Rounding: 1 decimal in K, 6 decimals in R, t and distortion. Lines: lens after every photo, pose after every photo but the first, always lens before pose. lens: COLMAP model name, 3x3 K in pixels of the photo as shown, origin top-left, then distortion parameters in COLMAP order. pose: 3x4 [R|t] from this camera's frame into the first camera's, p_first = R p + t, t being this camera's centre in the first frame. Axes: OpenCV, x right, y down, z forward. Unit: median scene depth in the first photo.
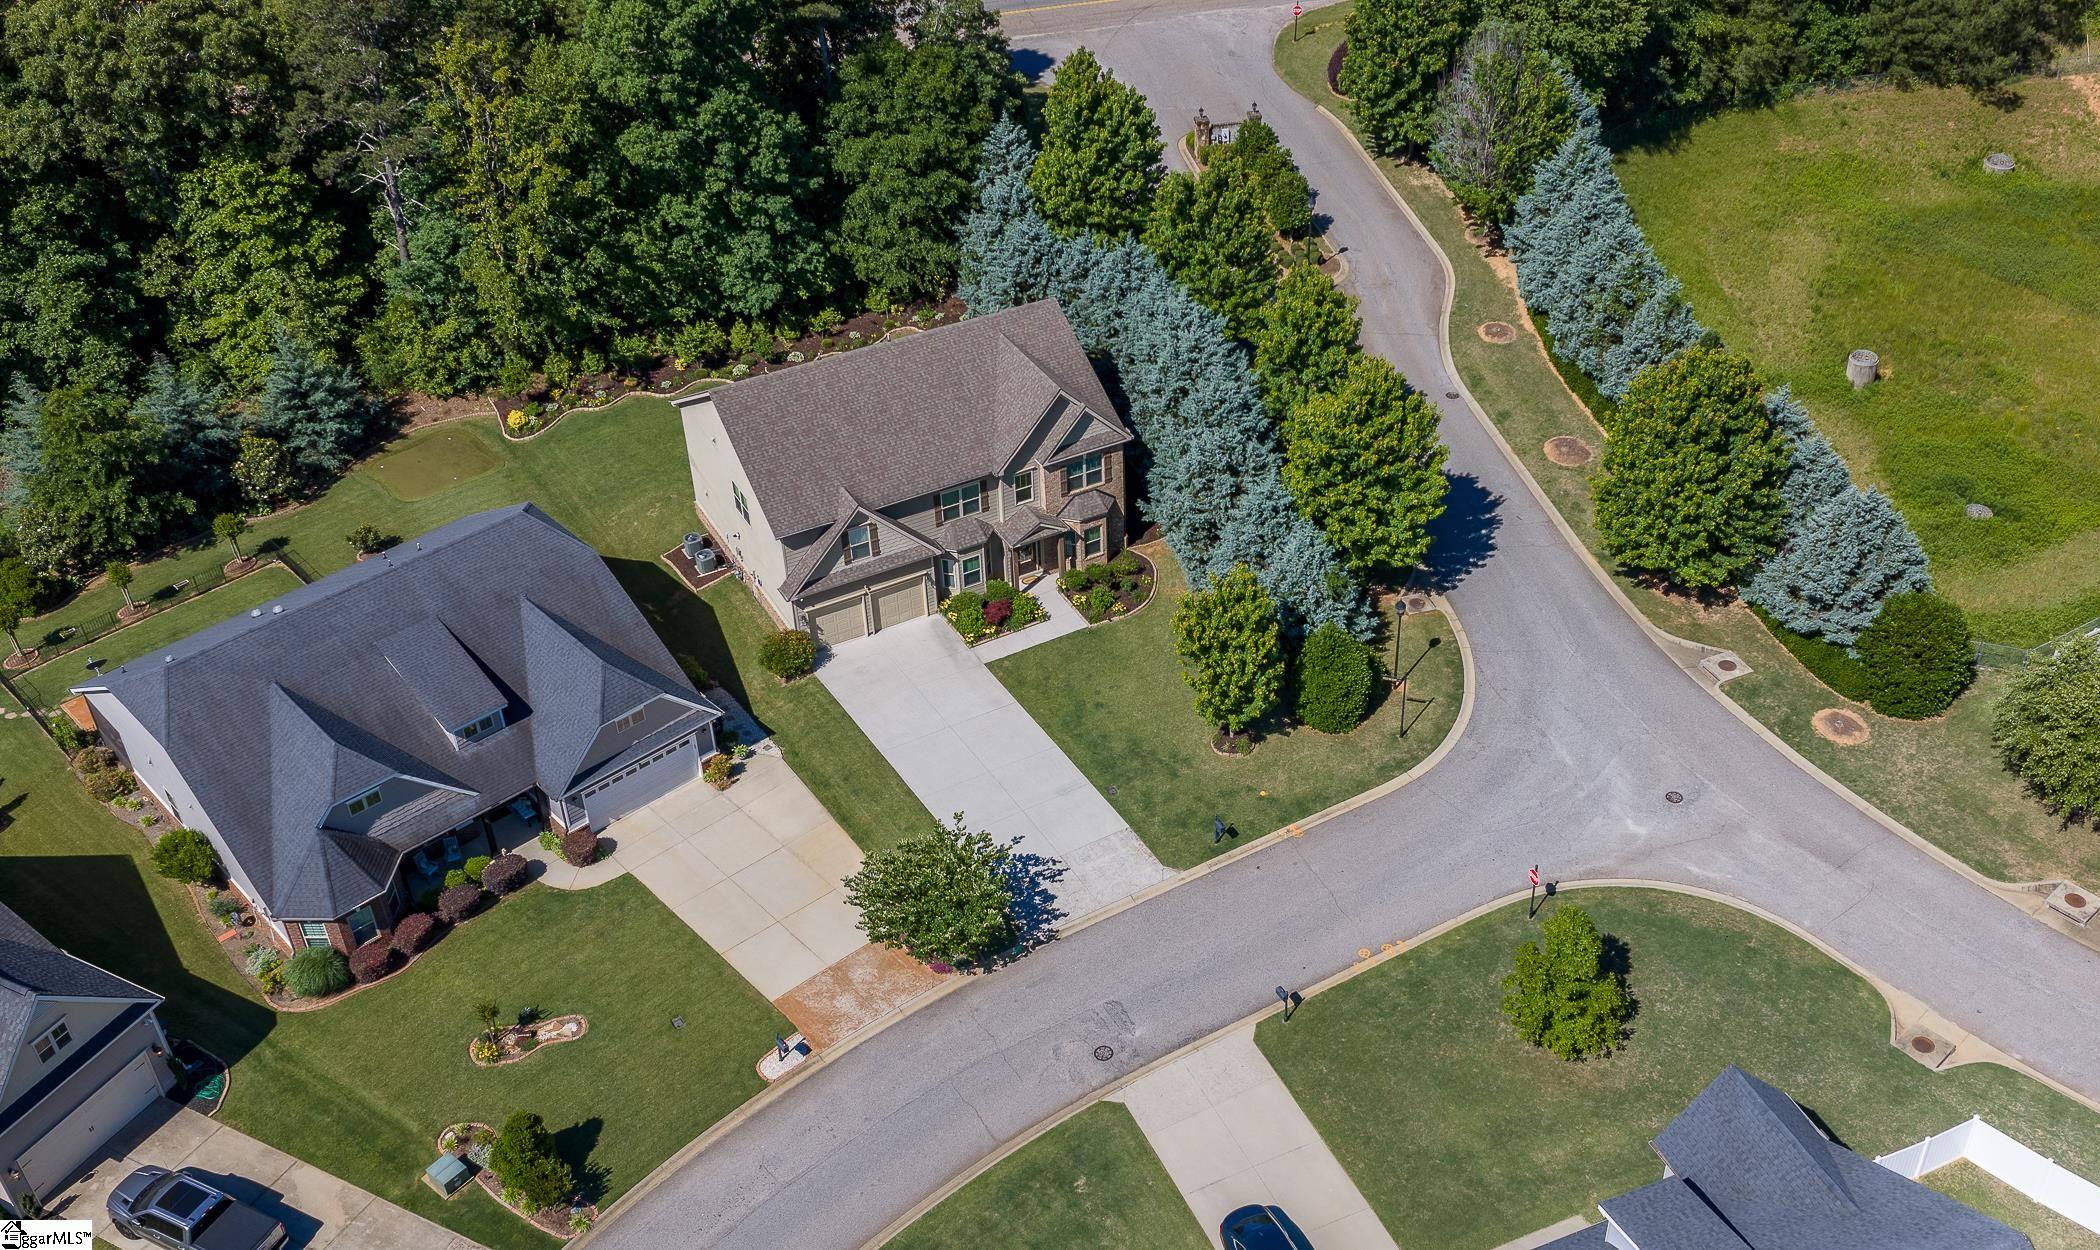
lens RADIAL K [[2083.6, 0, 1187.9], [0, 2083.6, 629.1], [0, 0, 1]] dist [0.026214, -0.044008]
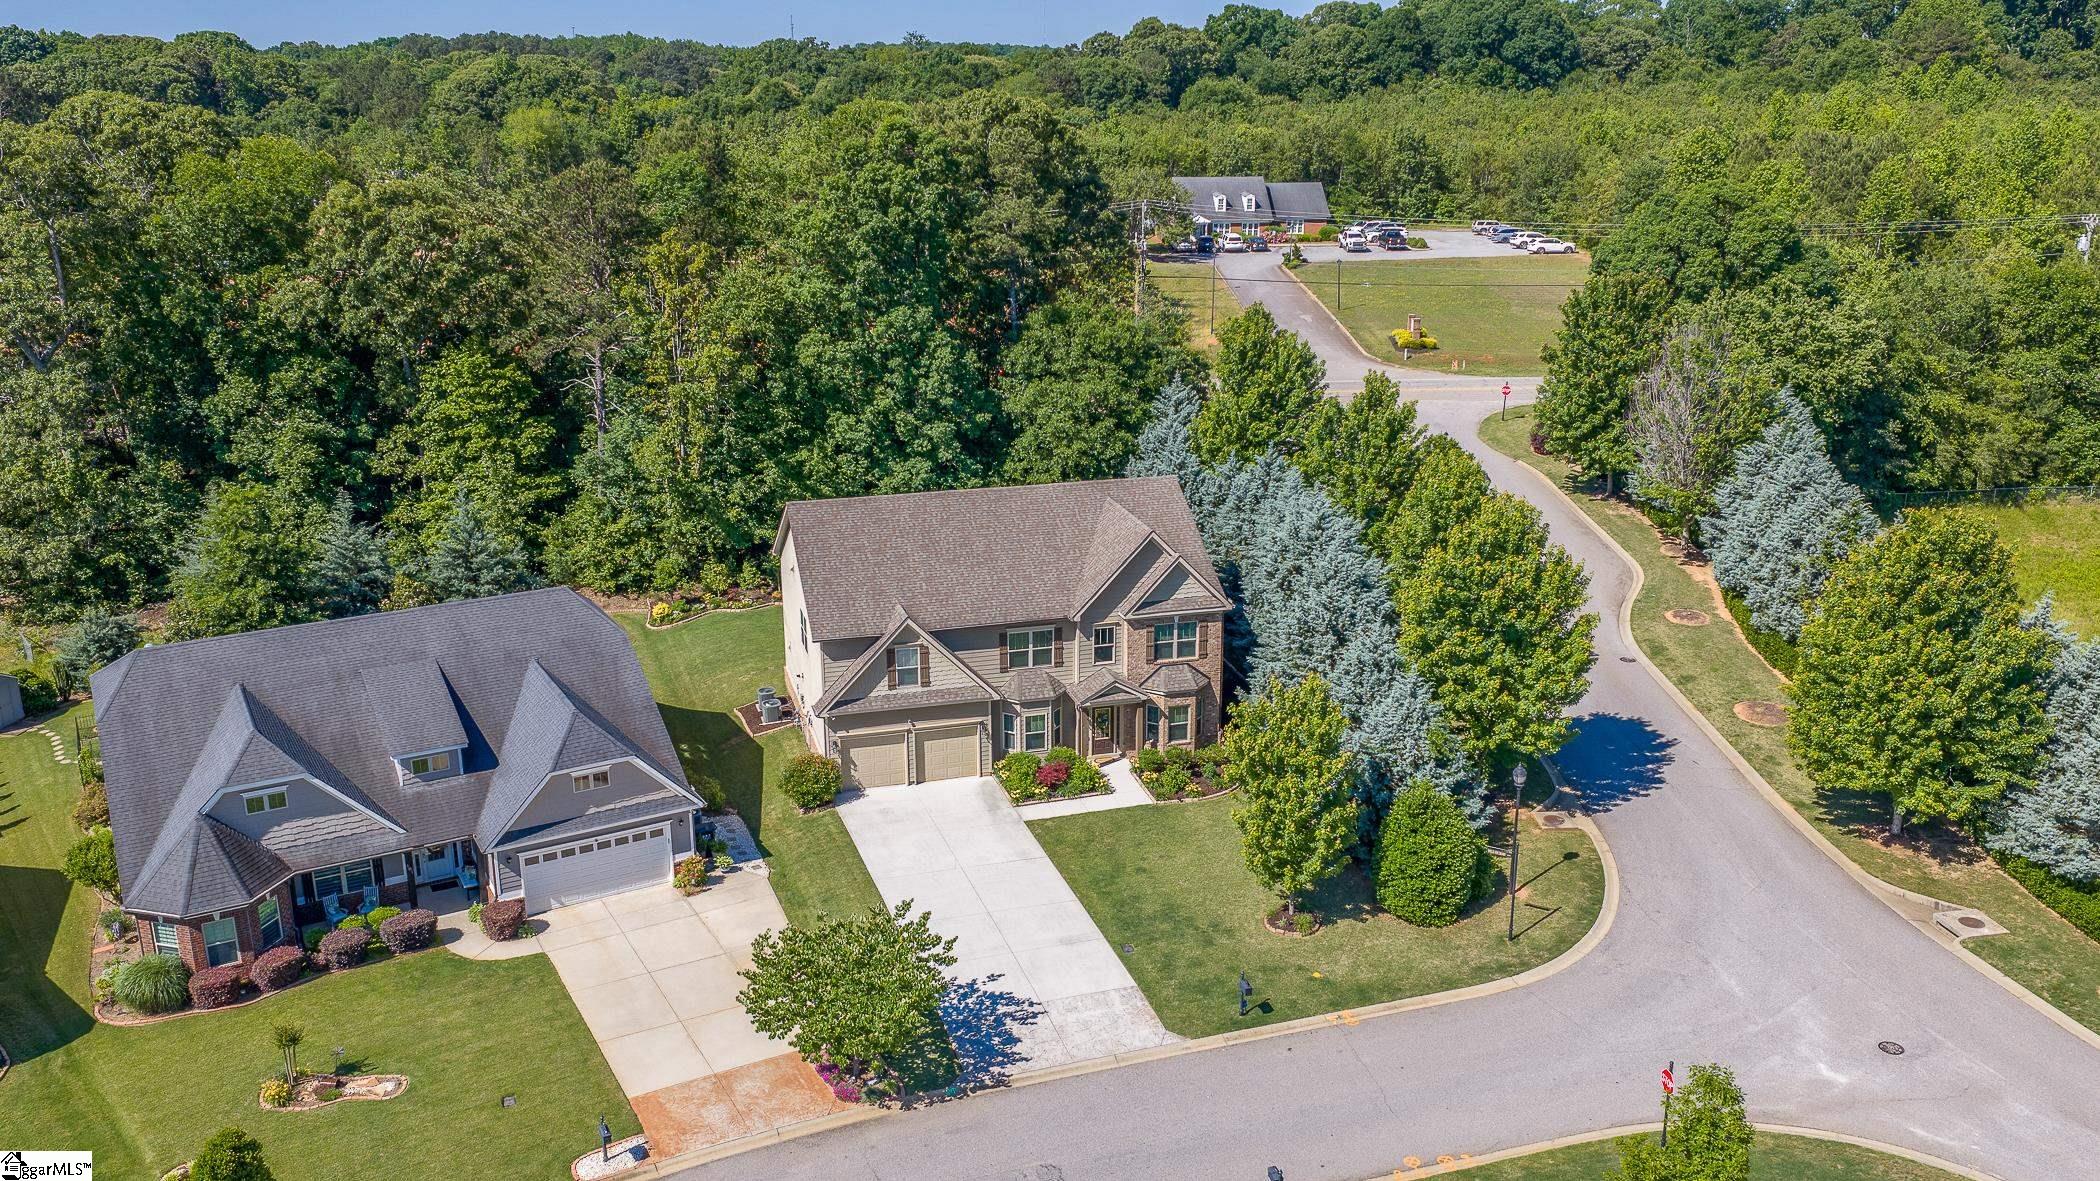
lens RADIAL K [[1729.8, 0, 1050.0], [0, 1729.8, 590.5], [0, 0, 1]] dist [0.033465, -0.066440]
pose [[0.965705, 0.072771, -0.249236, 0.081830], [-0.152496, 0.935877, -0.317615, 0.148992], [0.210141, 0.344730, 0.914878, 0.304611]]
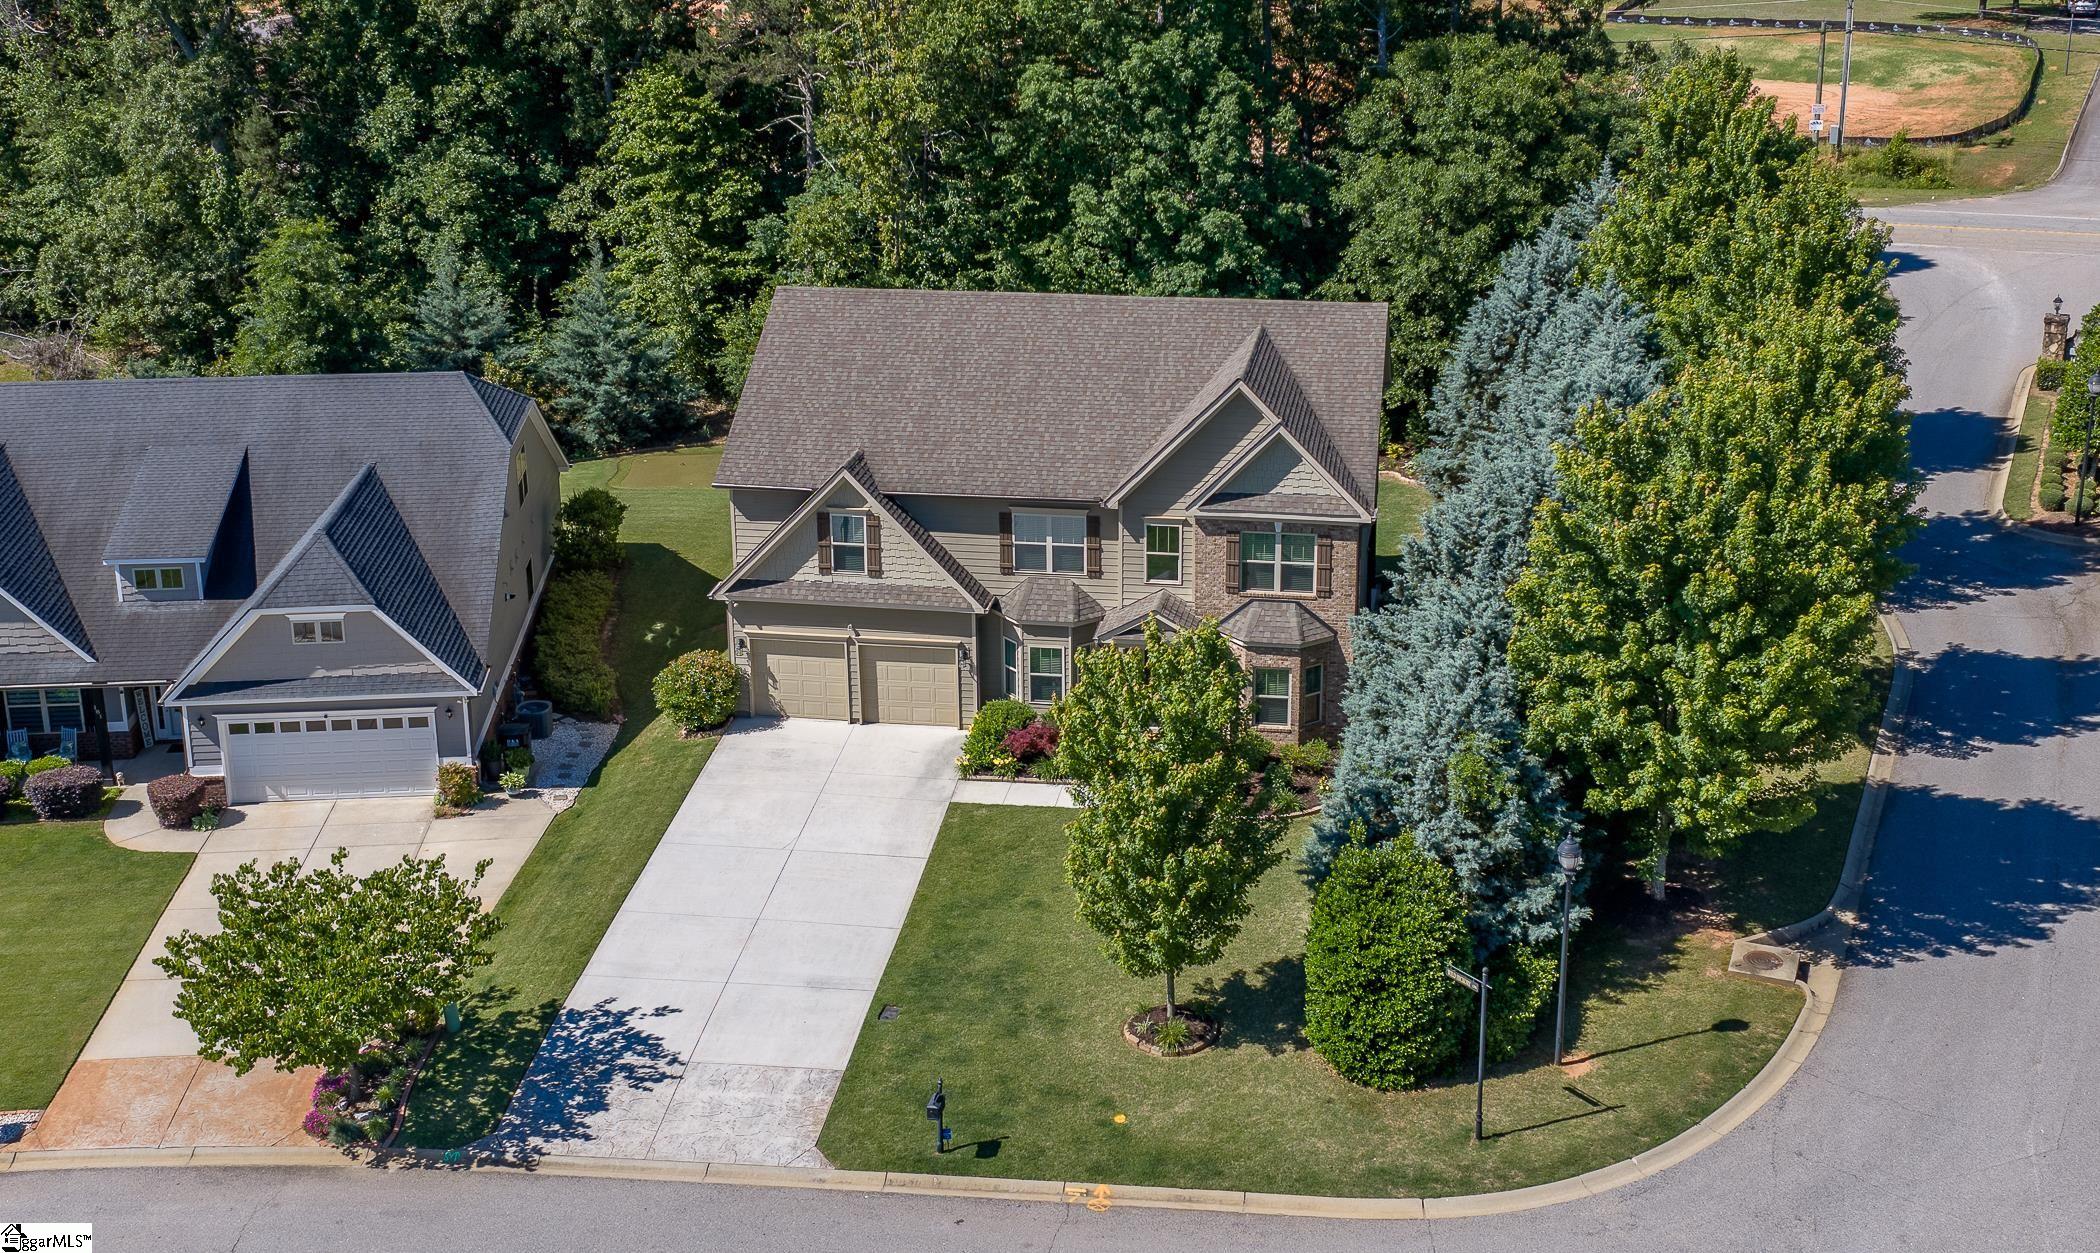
lens RADIAL K [[2430.3, 0, 1055.6], [0, 2430.3, 513.6], [0, 0, 1]] dist [0.032999, -0.039674]
pose [[0.763382, 0.186135, -0.618549, 0.300590], [-0.381622, 0.902559, -0.199378, 0.063913], [0.521166, 0.388253, 0.760030, 0.479108]]
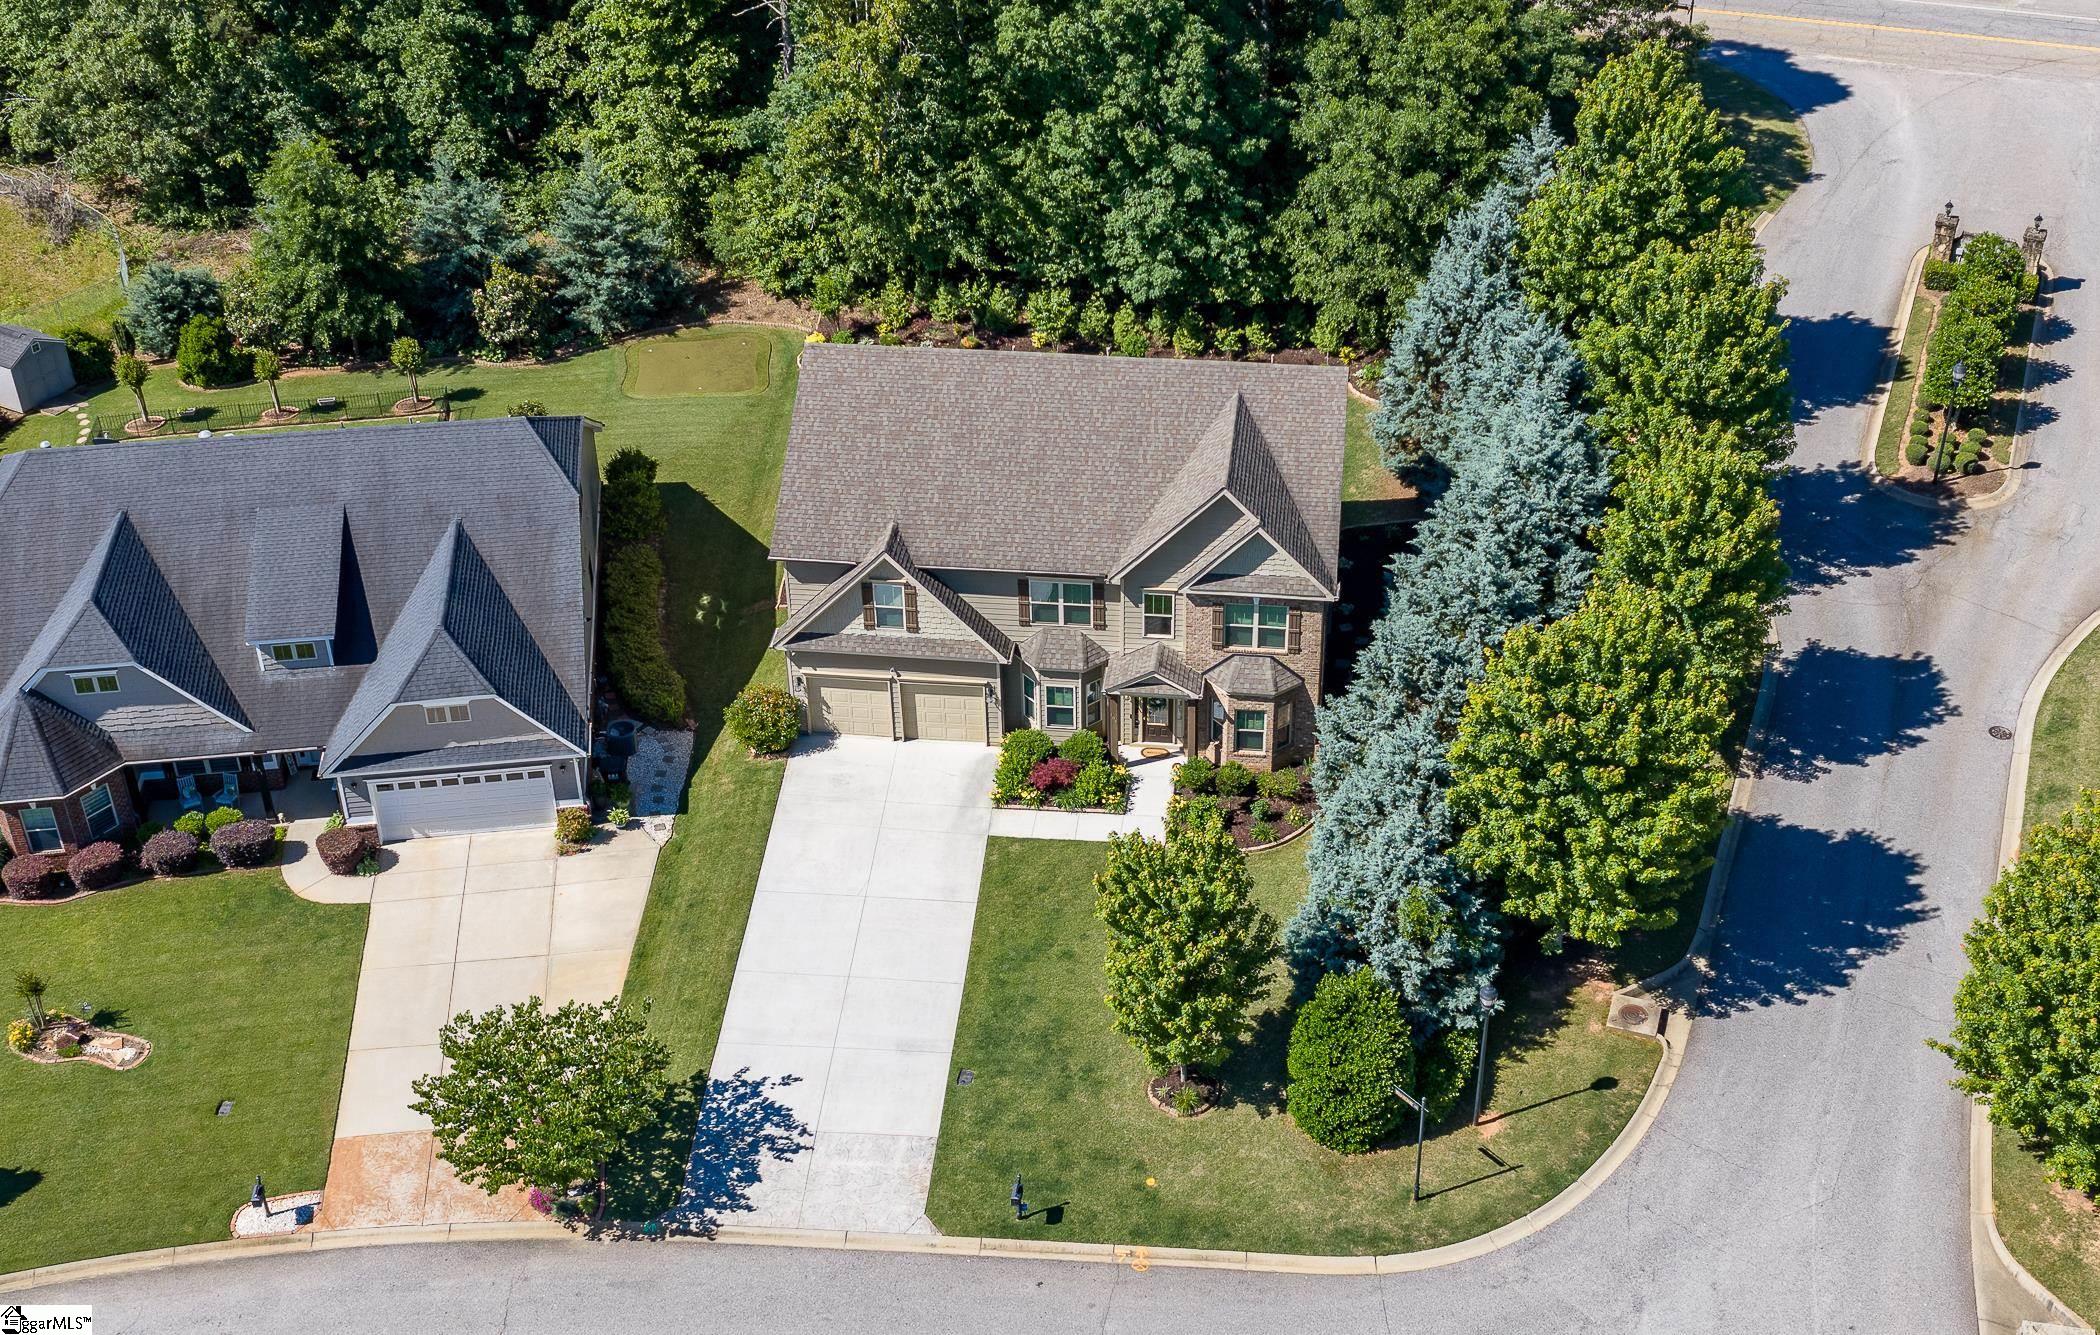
lens RADIAL K [[2541.8, 0, 1112.3], [0, 2541.8, 681.2], [0, 0, 1]] dist [0.040391, -0.105251]
pose [[0.801767, 0.336841, -0.493668, 0.314747], [-0.355778, 0.932731, 0.058604, -0.089804], [0.480200, 0.128650, 0.867673, 0.289966]]
